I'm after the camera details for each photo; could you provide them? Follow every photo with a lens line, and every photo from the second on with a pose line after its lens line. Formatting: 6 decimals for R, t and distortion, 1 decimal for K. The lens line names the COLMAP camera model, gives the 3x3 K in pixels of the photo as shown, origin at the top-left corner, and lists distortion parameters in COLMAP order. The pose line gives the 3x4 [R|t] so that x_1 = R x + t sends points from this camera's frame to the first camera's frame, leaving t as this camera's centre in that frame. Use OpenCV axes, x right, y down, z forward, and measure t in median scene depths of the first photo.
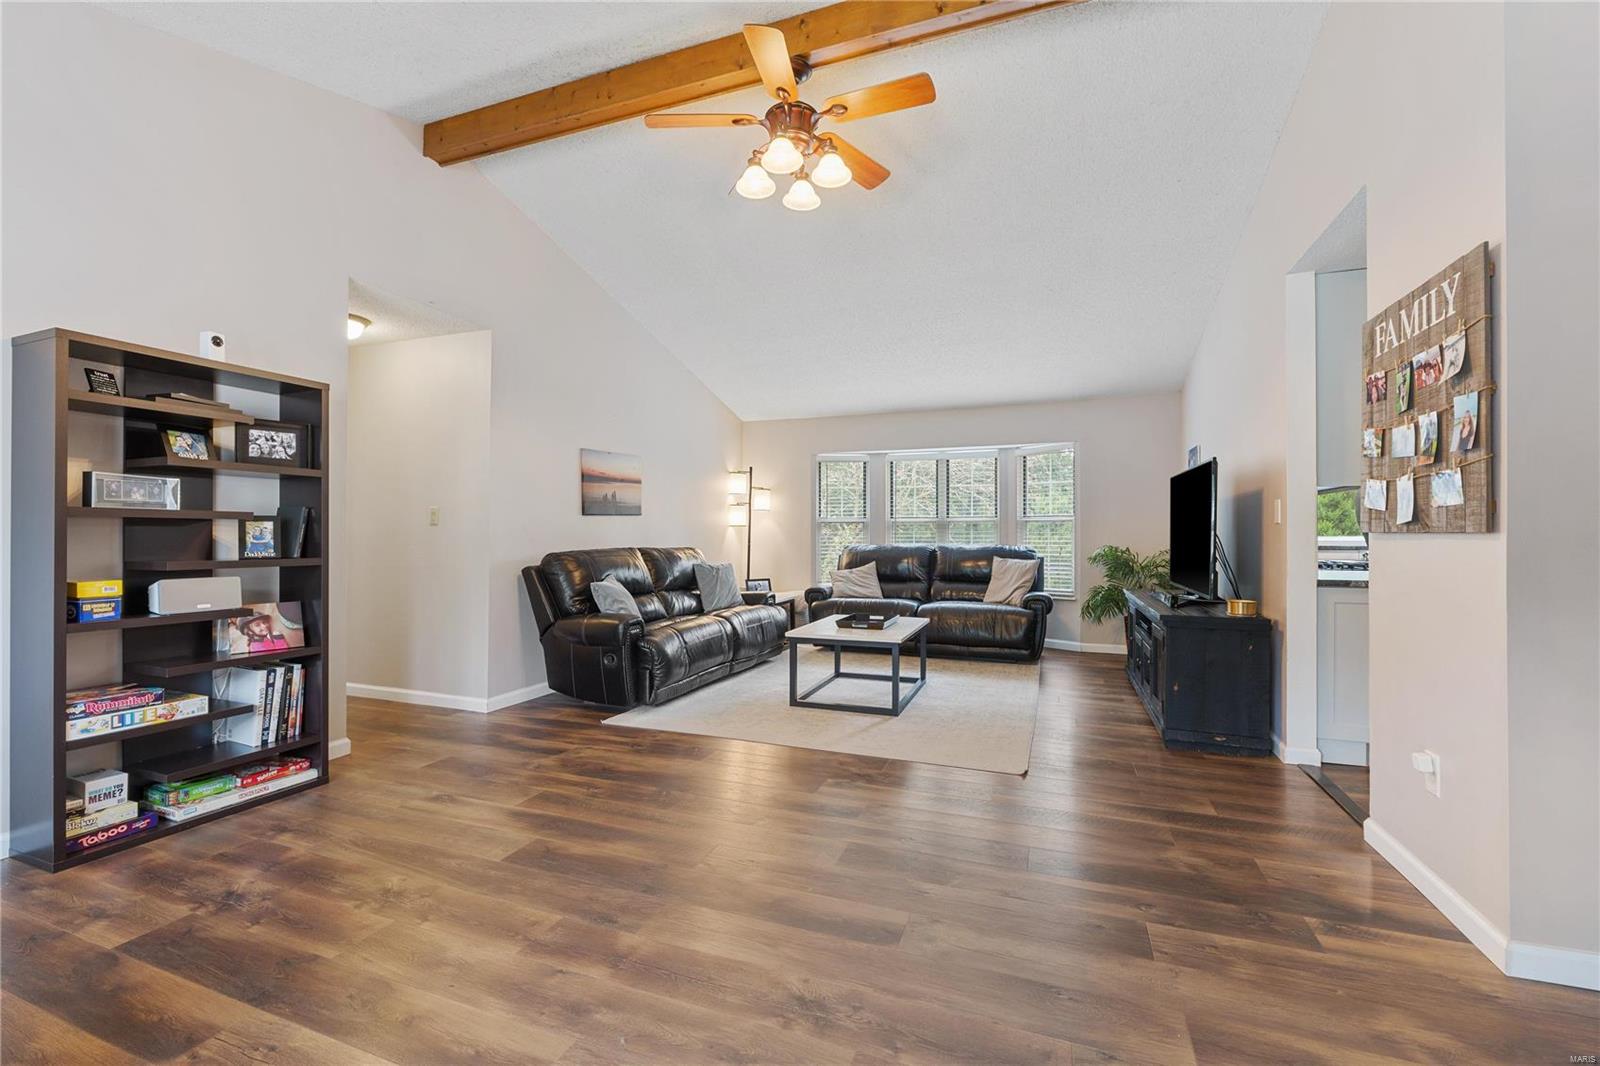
lens RADIAL K [[672.5, 0, 803.4], [0, 672.5, 536.9], [0, 0, 1]] dist [-0.004277, 0.000427]
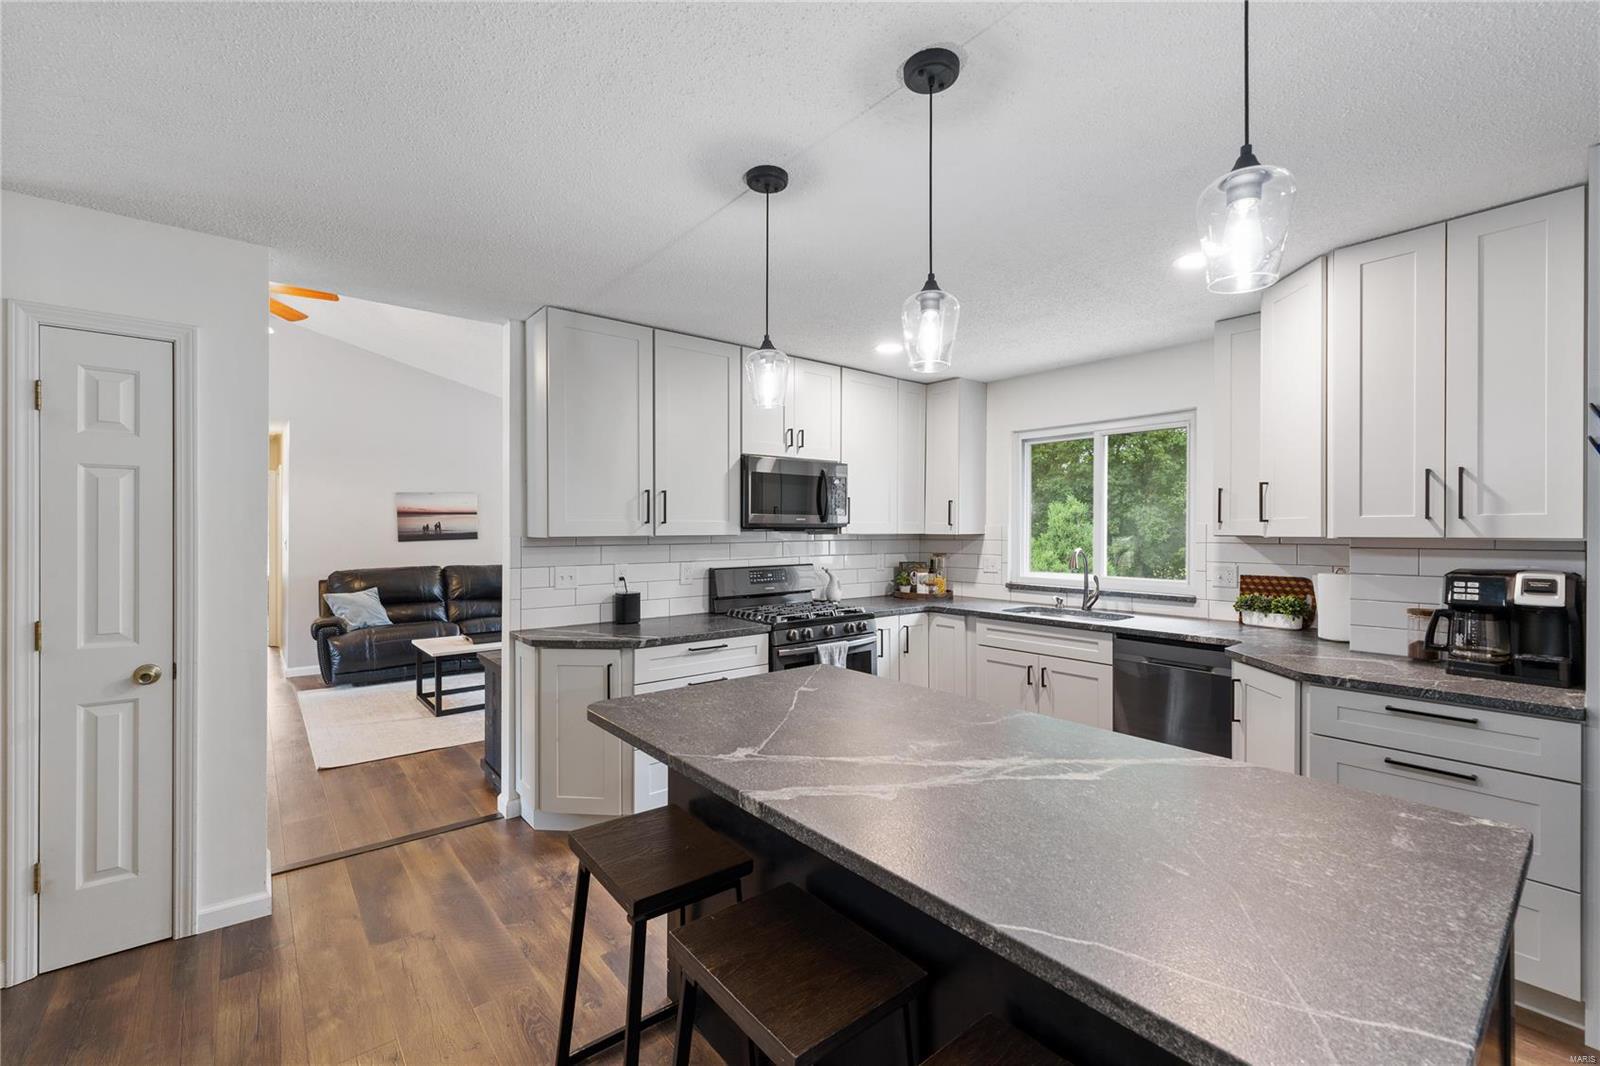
lens RADIAL K [[672.5, 0, 804.7], [0, 672.5, 534.5], [0, 0, 1]] dist [-0.004277, 0.000427]
pose [[0.862382, 0.004821, -0.506235, 1.912150], [-0.001772, 0.999977, 0.006504, -0.102314], [0.506255, -0.004712, 0.862371, 0.434644]]
